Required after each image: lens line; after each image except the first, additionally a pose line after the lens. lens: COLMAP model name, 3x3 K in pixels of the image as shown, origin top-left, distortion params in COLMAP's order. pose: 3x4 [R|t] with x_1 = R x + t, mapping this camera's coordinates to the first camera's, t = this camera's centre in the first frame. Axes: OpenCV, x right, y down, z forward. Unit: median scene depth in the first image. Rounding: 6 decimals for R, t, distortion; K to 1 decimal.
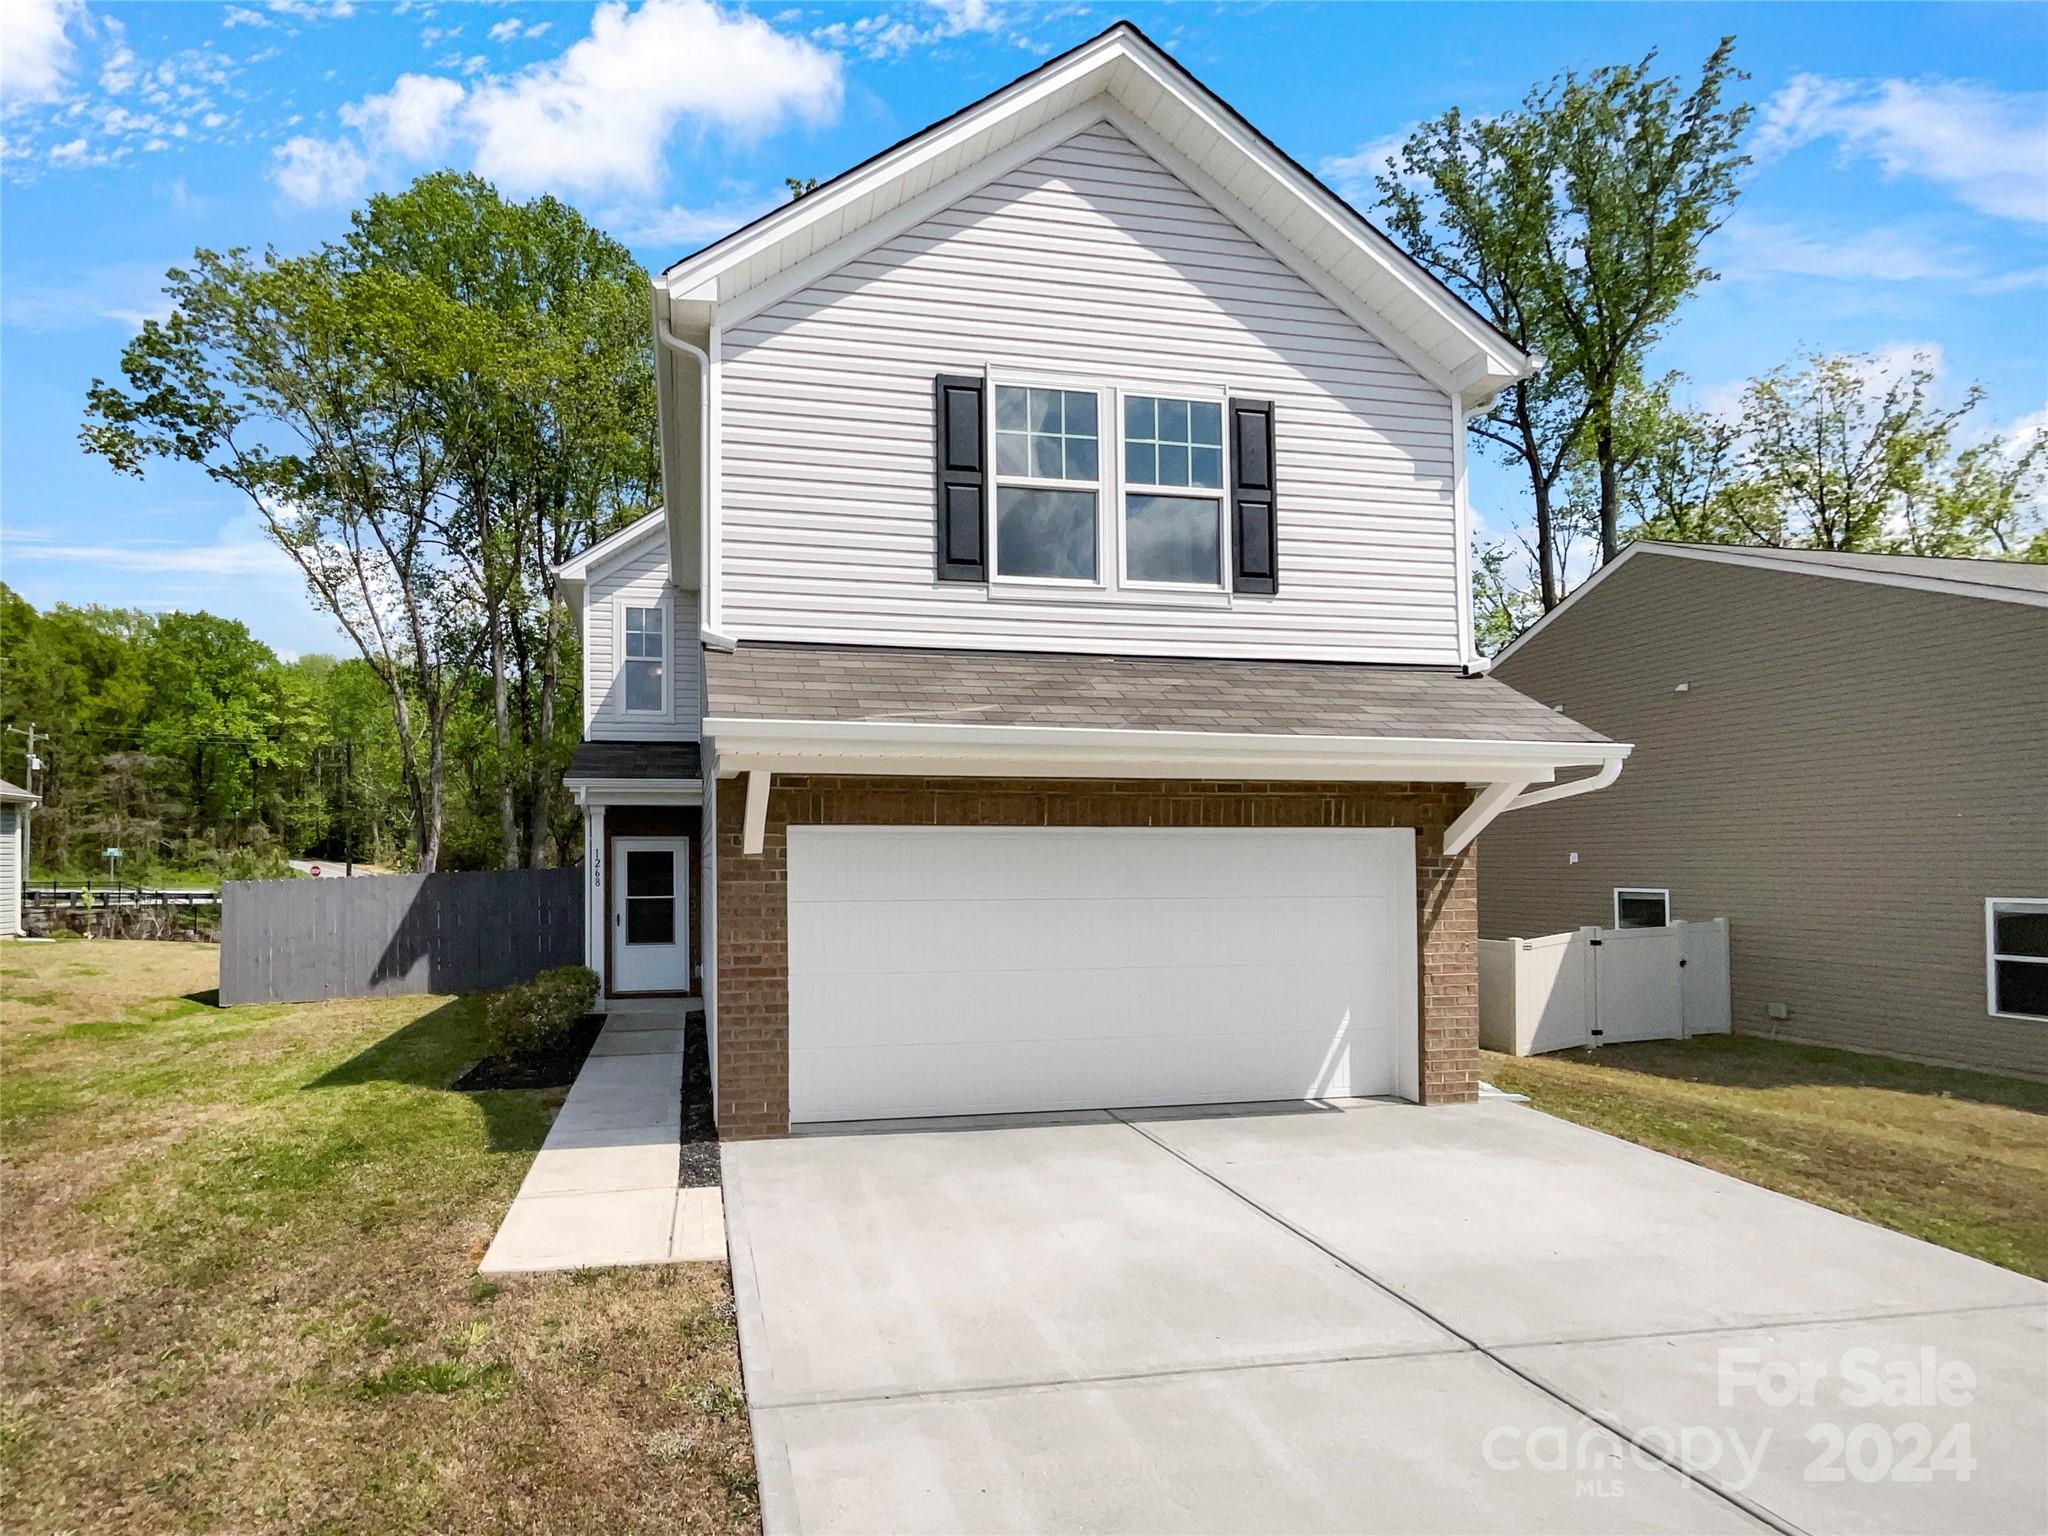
lens RADIAL K [[825.1, 0, 1124.5], [0, 825.1, 834.8], [0, 0, 1]] dist [-0.001295, 0.000283]
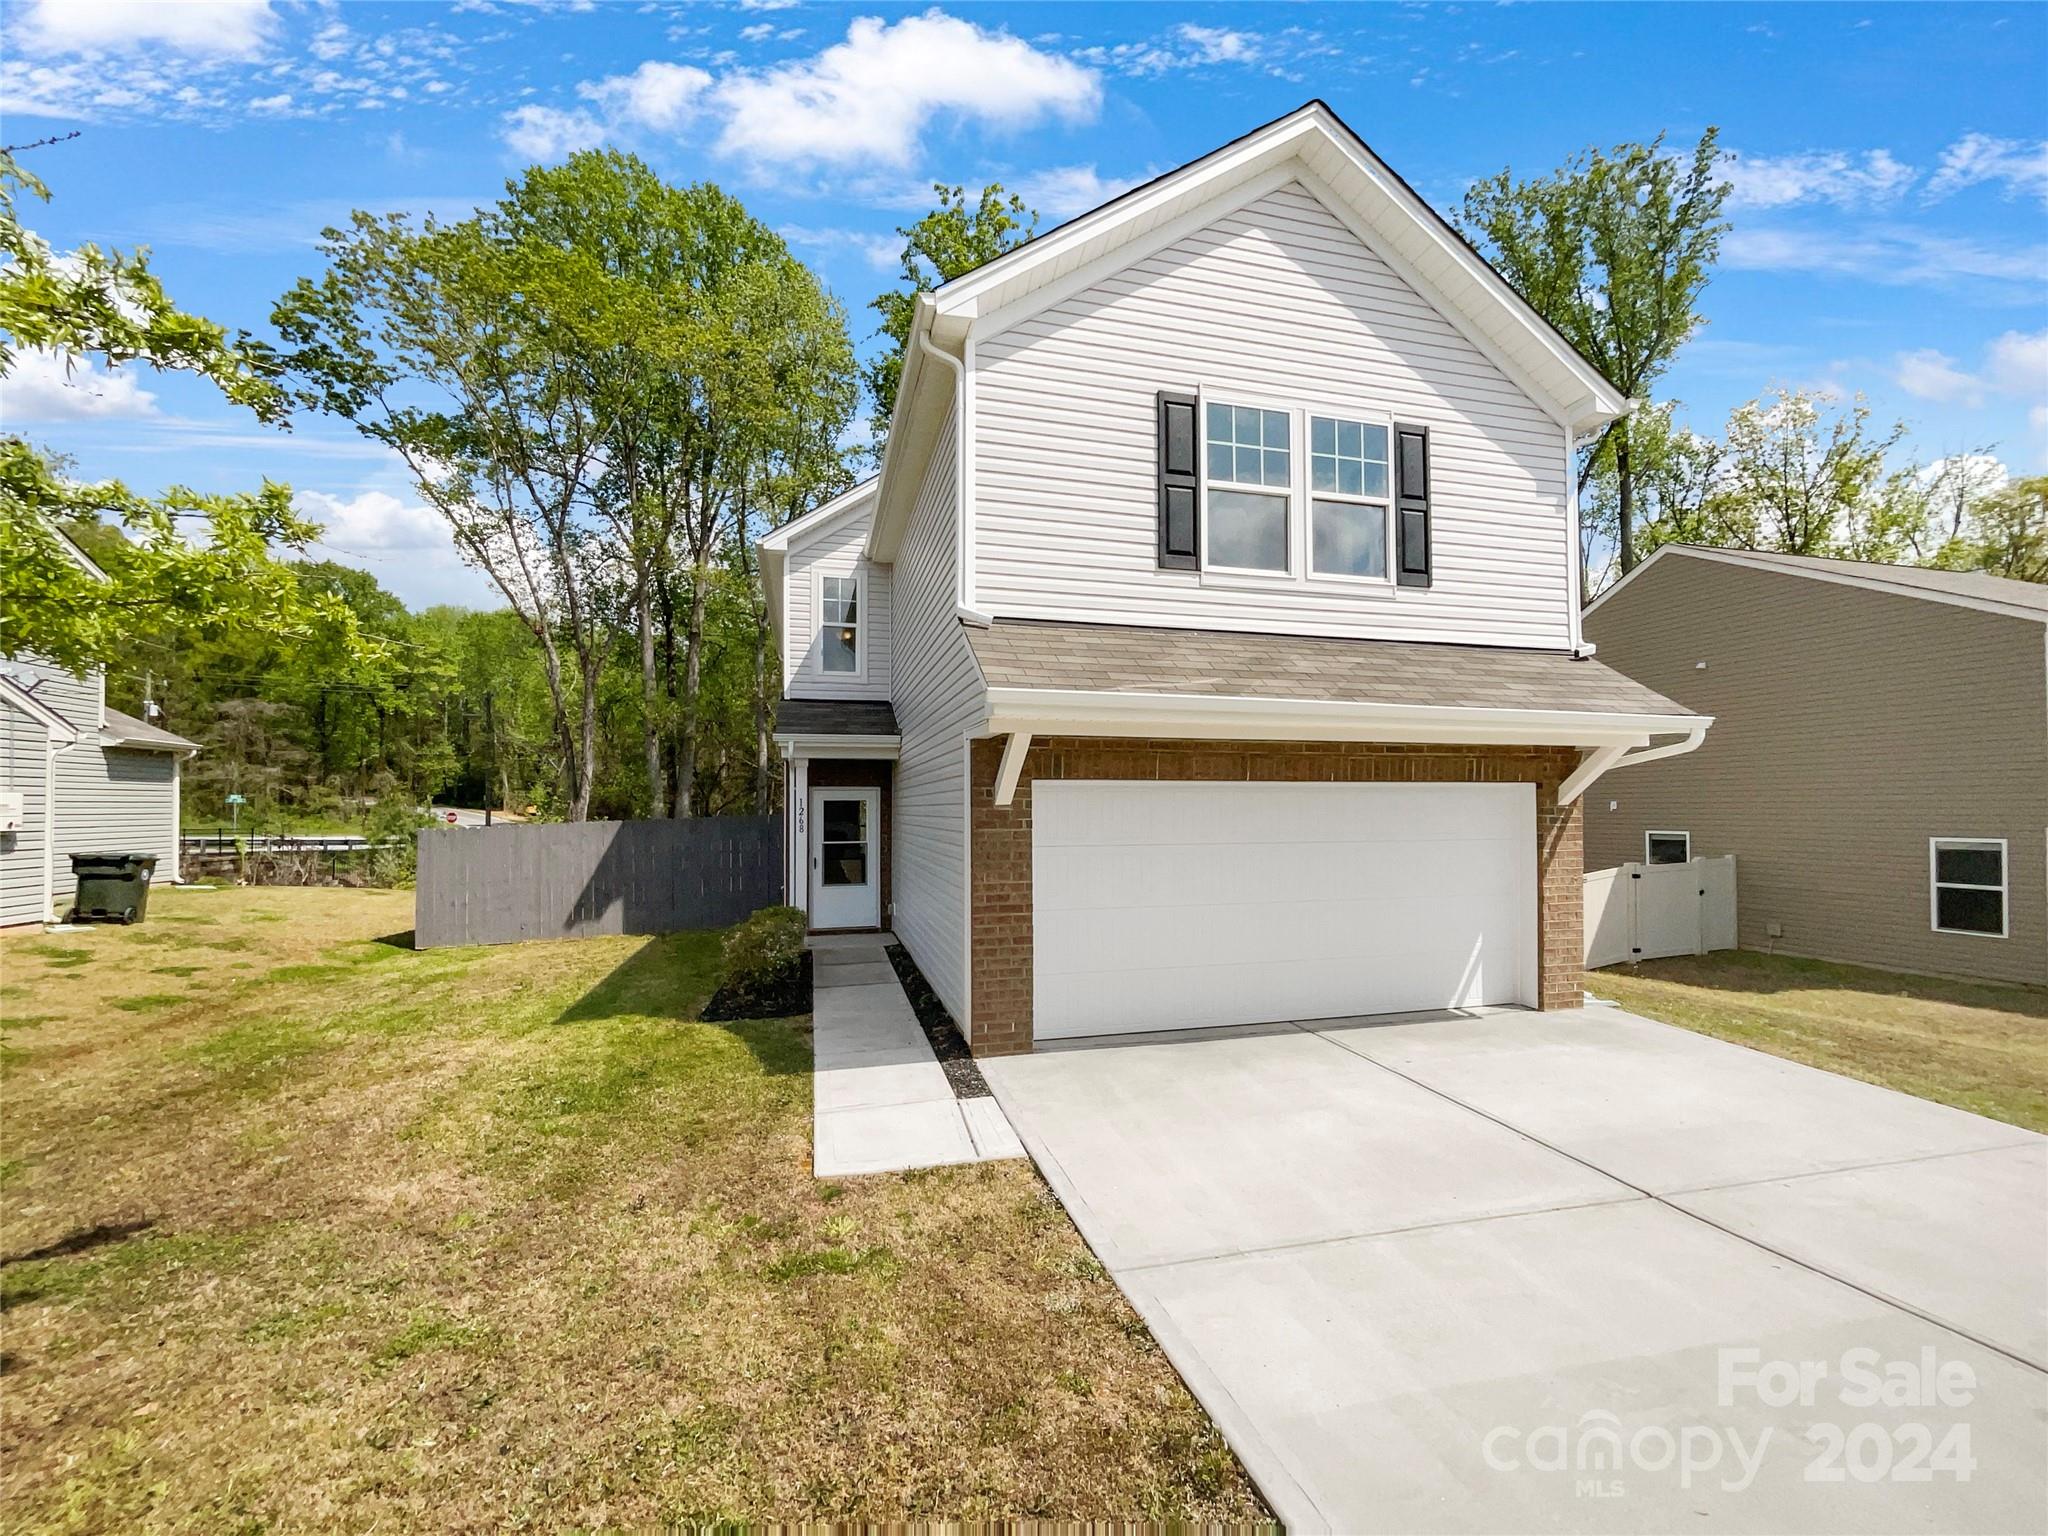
lens RADIAL K [[825.1, 0, 1020.9], [0, 825.1, 771.5], [0, 0, 1]] dist [-0.001295, 0.000283]
pose [[0.995044, 0.003508, 0.099378, -0.512411], [-0.003553, 0.999994, 0.000278, -0.022045], [-0.099377, -0.000630, 0.995050, -0.129050]]
